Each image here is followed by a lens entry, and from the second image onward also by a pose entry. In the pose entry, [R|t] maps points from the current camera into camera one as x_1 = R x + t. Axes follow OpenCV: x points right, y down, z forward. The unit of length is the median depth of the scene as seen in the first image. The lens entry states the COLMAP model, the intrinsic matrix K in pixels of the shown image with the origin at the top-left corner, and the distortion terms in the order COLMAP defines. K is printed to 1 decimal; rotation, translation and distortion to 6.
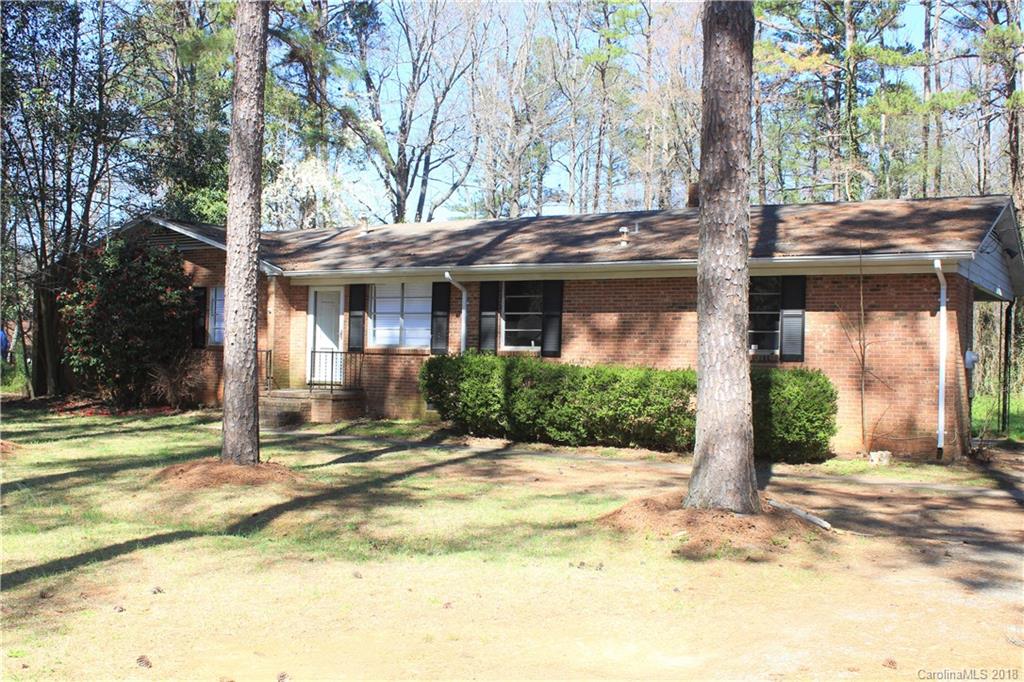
lens RADIAL K [[1170.1, 0, 510.7], [0, 1170.1, 340.1], [0, 0, 1]] dist [-0.001028, 0.000000]
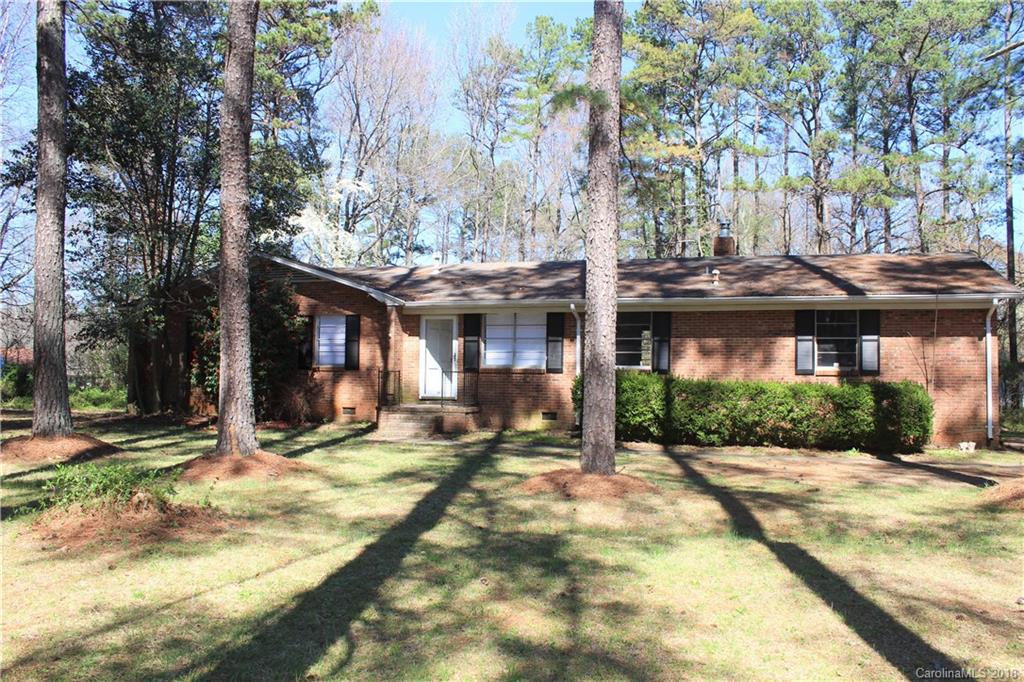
lens RADIAL K [[846.7, 0, 534.3], [0, 846.7, 340.3], [0, 0, 1]] dist [-0.052349, -0.003859]
pose [[0.961442, 0.000129, 0.275008, -0.340586], [0.005981, 0.999754, -0.021376, -0.002630], [-0.274943, 0.022197, 0.961204, 0.183670]]
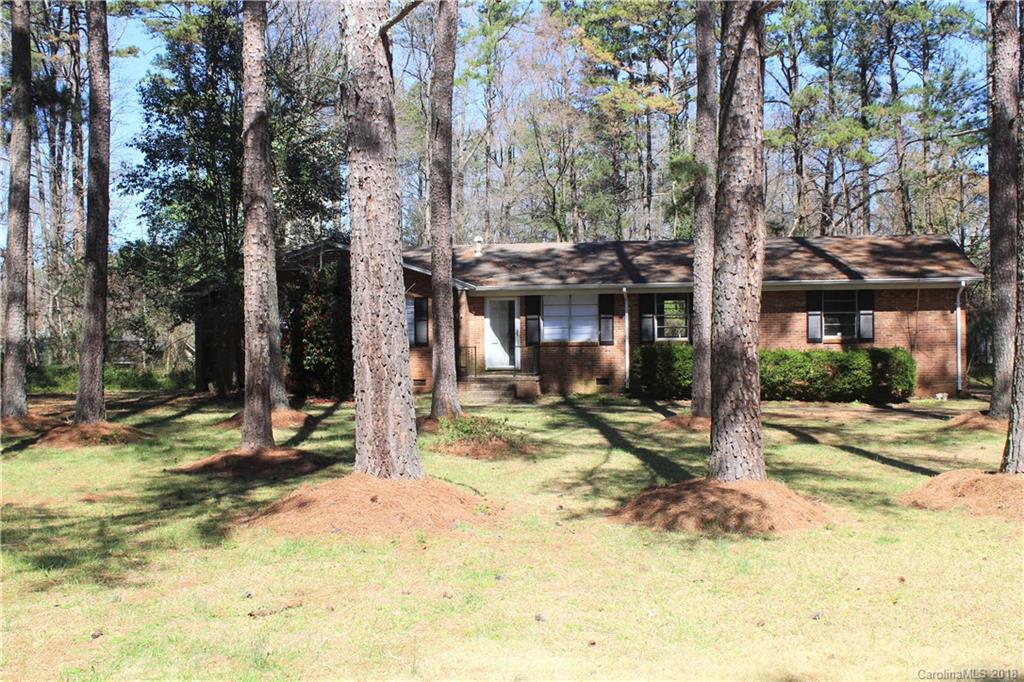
lens RADIAL K [[1170.1, 0, 511.0], [0, 1170.1, 338.5], [0, 0, 1]] dist [-0.001028, 0.000000]
pose [[0.922499, -0.036803, 0.384242, -0.760814], [0.026464, 0.999132, 0.032161, -0.047263], [-0.385092, -0.019500, 0.922672, -0.282388]]
